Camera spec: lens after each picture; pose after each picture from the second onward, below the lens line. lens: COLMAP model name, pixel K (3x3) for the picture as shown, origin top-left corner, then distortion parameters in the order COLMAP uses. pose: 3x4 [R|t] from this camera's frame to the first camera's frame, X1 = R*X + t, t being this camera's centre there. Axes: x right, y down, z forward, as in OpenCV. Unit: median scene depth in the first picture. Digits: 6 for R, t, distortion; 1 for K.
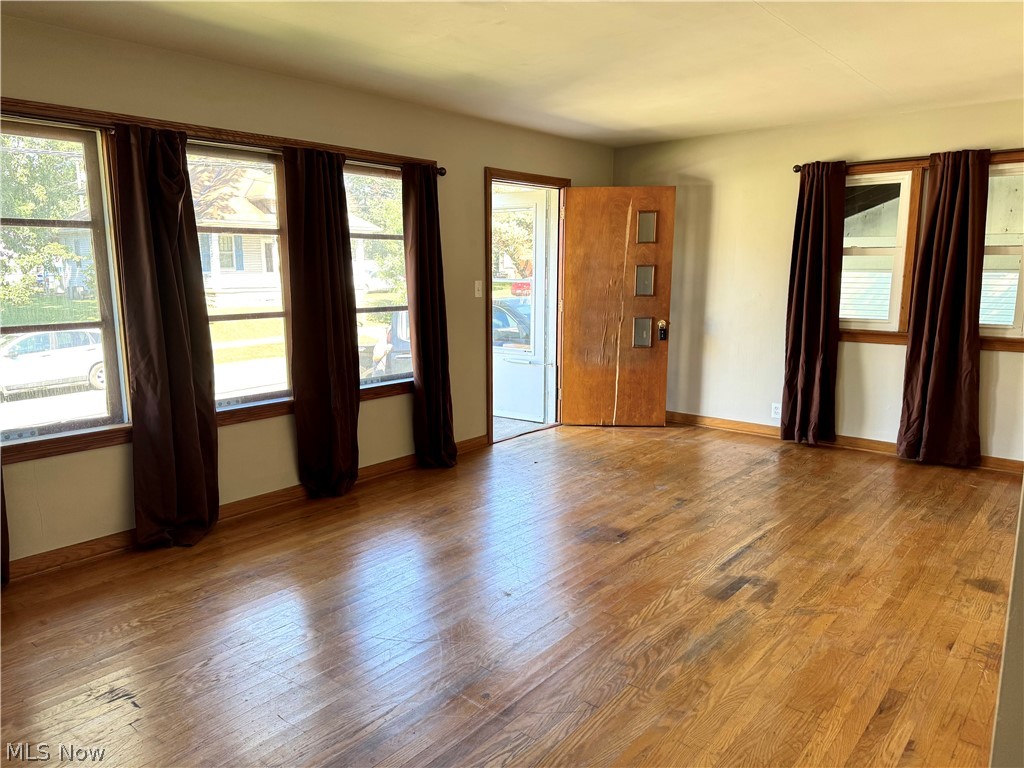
lens RADIAL K [[714.3, 0, 512.0], [0, 714.3, 384.0], [0, 0, 1]] dist [-0.001893, -0.003313]
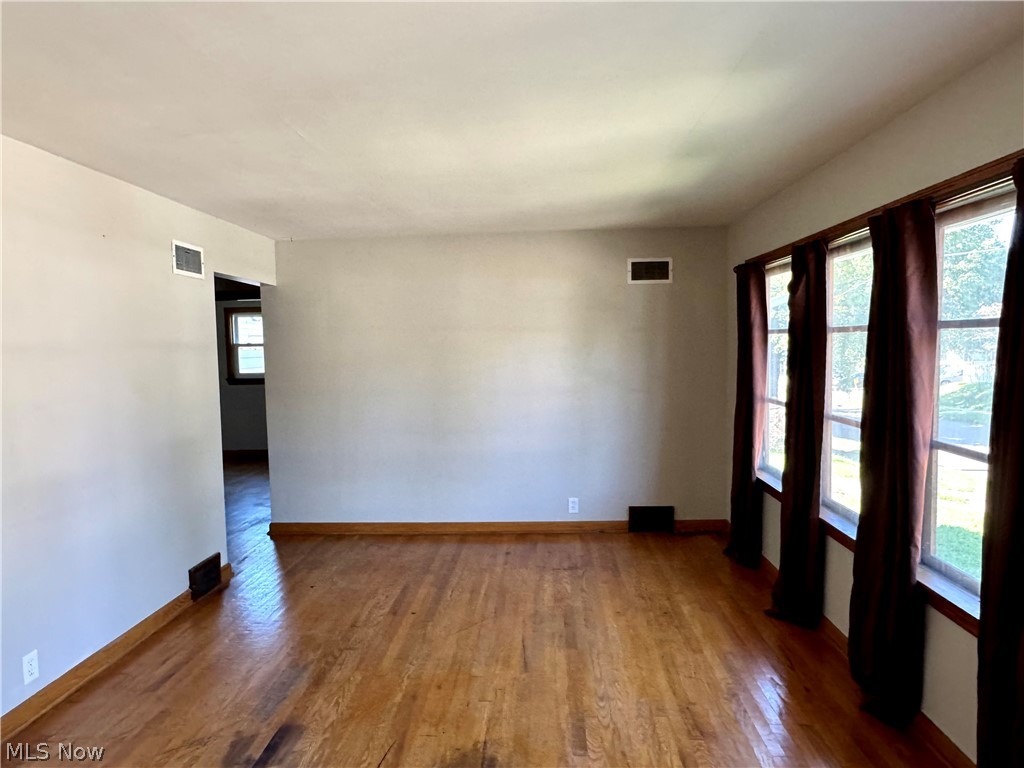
lens RADIAL K [[666.8, 0, 485.8], [0, 666.8, 413.1], [0, 0, 1]] dist [0.027298, 0.001762]
pose [[-0.815643, 0.088182, -0.571796, 0.534177], [-0.064551, 0.968275, 0.241406, -0.335990], [0.574944, 0.233811, -0.784074, 1.703911]]
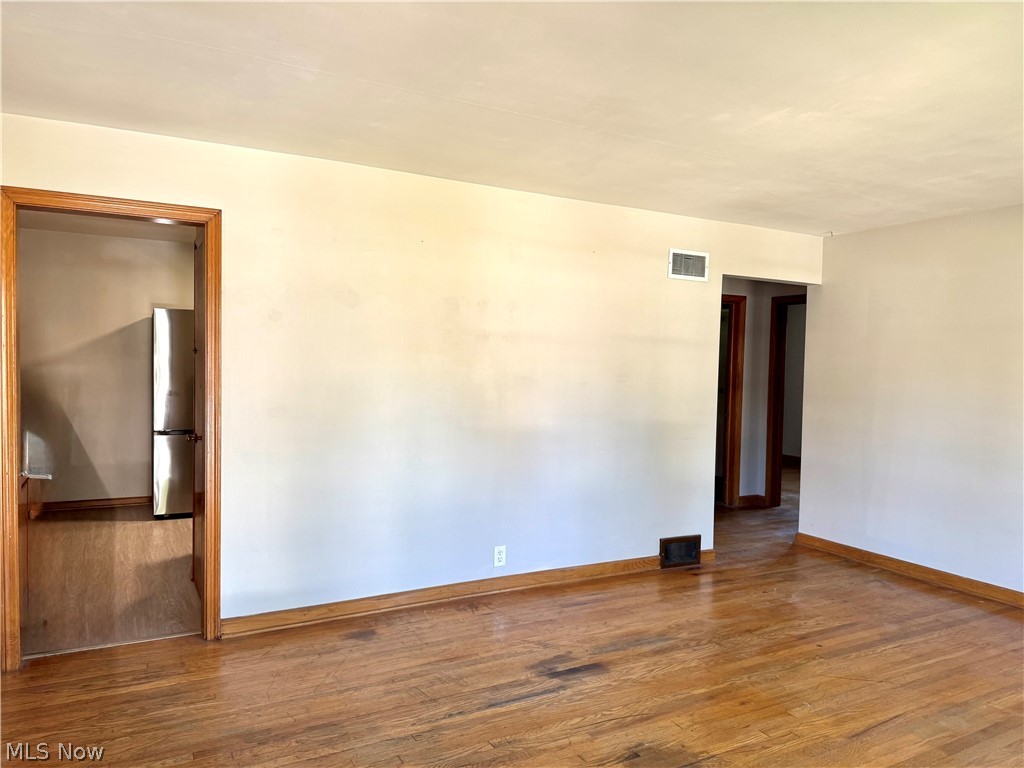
lens RADIAL K [[714.3, 0, 512.0], [0, 714.3, 384.0], [0, 0, 1]] dist [-0.001893, -0.003313]
pose [[-0.930523, -0.027799, 0.365178, 0.024649], [0.043959, 0.981428, 0.186724, -0.326100], [-0.363586, 0.189804, -0.912019, 1.900034]]
